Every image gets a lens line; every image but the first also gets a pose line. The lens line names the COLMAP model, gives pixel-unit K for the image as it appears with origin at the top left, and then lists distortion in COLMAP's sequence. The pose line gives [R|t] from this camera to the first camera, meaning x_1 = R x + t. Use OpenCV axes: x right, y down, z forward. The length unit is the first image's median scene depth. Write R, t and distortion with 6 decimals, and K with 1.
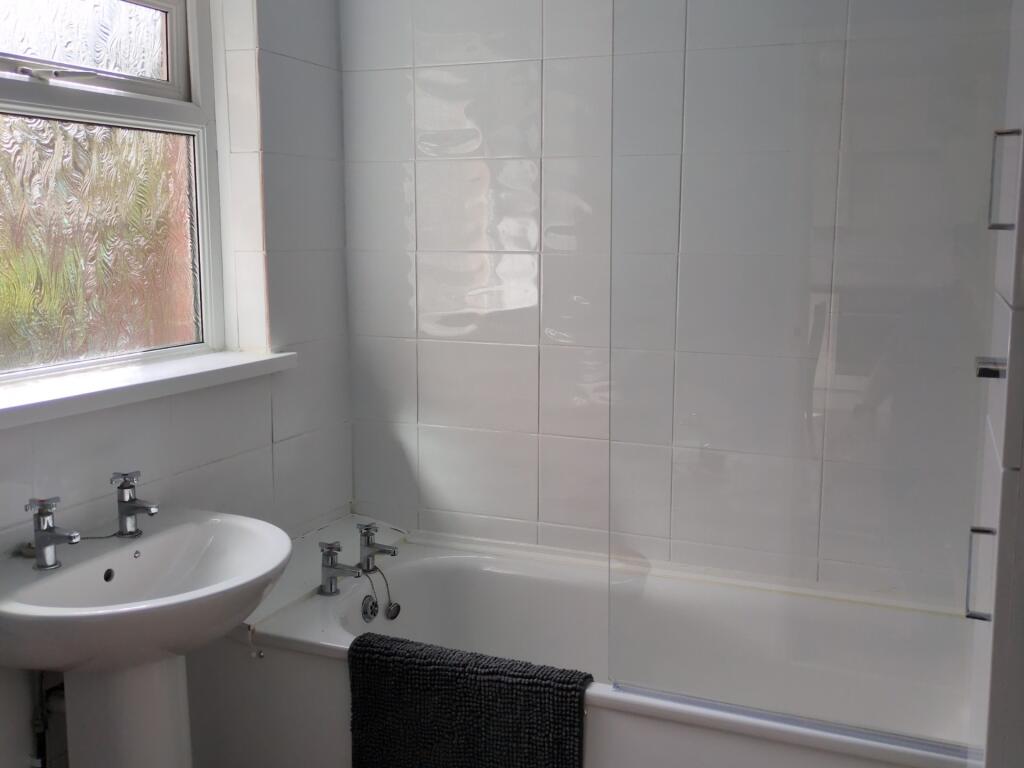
lens RADIAL K [[1030.1, 0, 509.7], [0, 1030.1, 382.4], [0, 0, 1]] dist [0.027273, 0.000000]
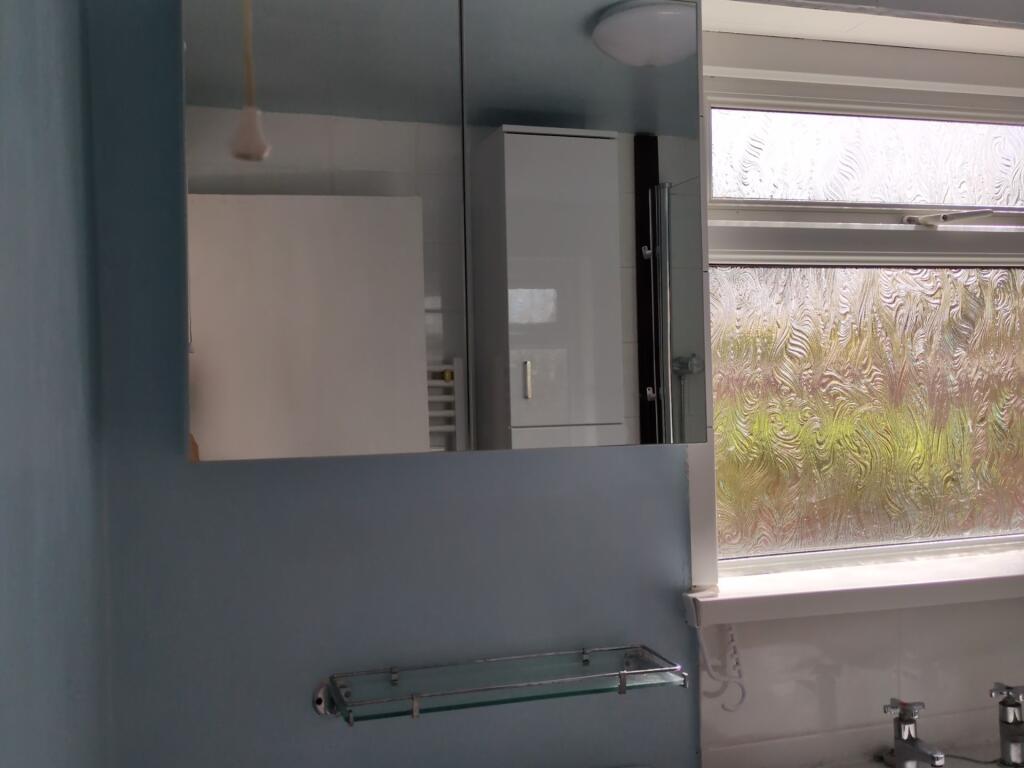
lens RADIAL K [[1030.1, 0, 511.1], [0, 1030.1, 373.2], [0, 0, 1]] dist [0.027273, 0.000000]
pose [[0.660473, -0.030981, -0.750210, -0.012949], [-0.084163, 0.989797, -0.114970, -0.026401], [0.746118, 0.139074, 0.651127, 0.143132]]
